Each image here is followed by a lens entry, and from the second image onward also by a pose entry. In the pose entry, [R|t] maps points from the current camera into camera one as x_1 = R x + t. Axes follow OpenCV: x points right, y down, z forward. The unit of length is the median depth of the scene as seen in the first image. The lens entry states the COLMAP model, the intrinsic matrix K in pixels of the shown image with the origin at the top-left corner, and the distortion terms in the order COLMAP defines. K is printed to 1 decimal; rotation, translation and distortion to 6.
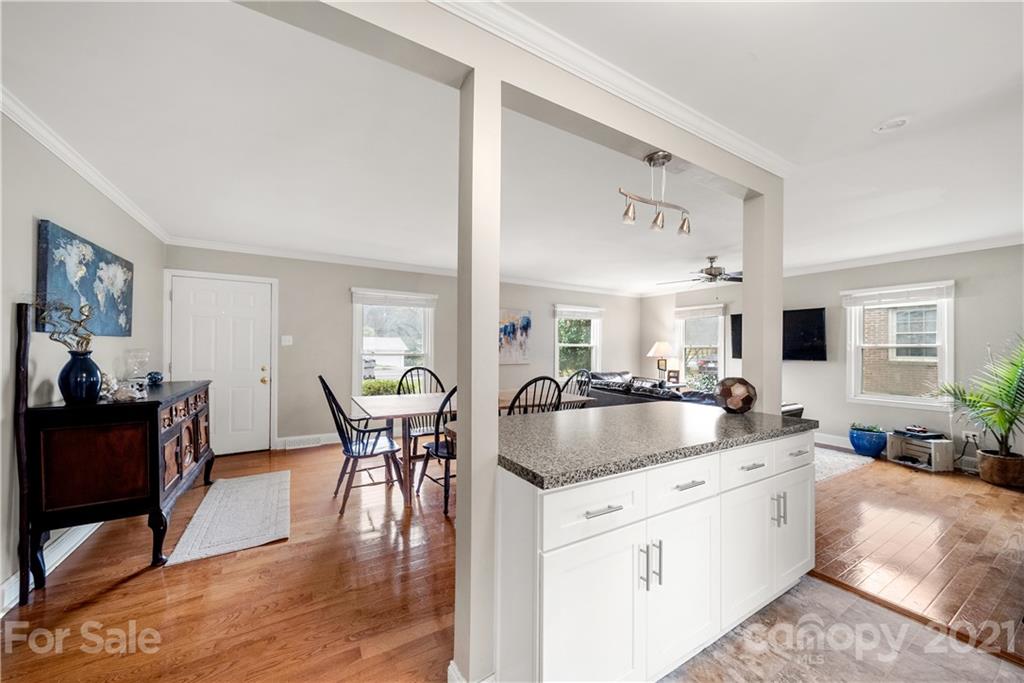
lens RADIAL K [[376.0, 0, 515.1], [0, 376.0, 338.5], [0, 0, 1]] dist [-0.001012, -0.000338]
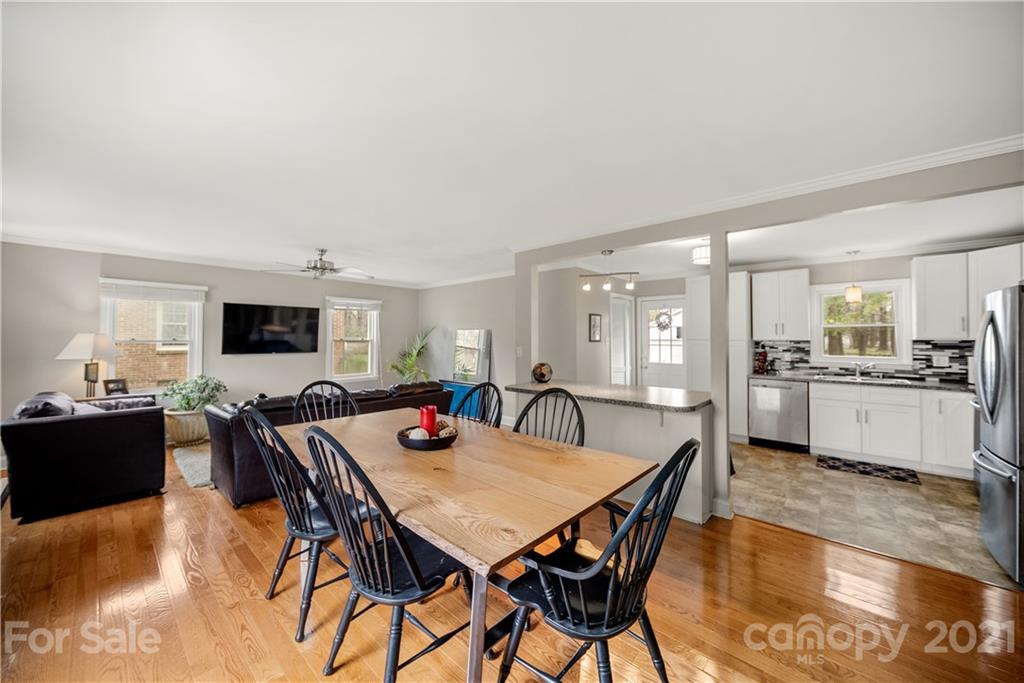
lens RADIAL K [[376.0, 0, 515.1], [0, 376.0, 338.5], [0, 0, 1]] dist [-0.001012, -0.000338]
pose [[-0.291623, -0.006683, 0.956510, -0.359445], [-0.033542, 0.999432, -0.003243, -0.003163], [-0.955945, -0.033029, -0.291682, 0.539917]]
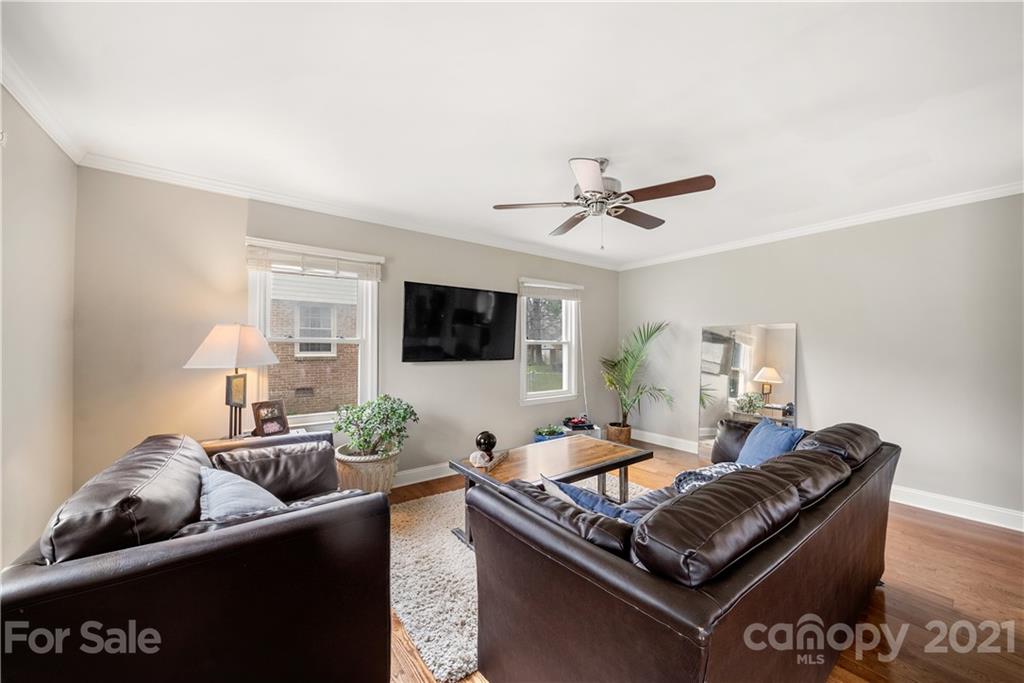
lens RADIAL K [[370.9, 0, 508.4], [0, 370.9, 351.6], [0, 0, 1]] dist [-0.001129, -0.000342]
pose [[-0.079885, -0.018726, 0.996628, 0.029850], [-0.032172, 0.999351, 0.016198, 0.020277], [-0.996285, -0.030769, -0.080436, 0.775789]]
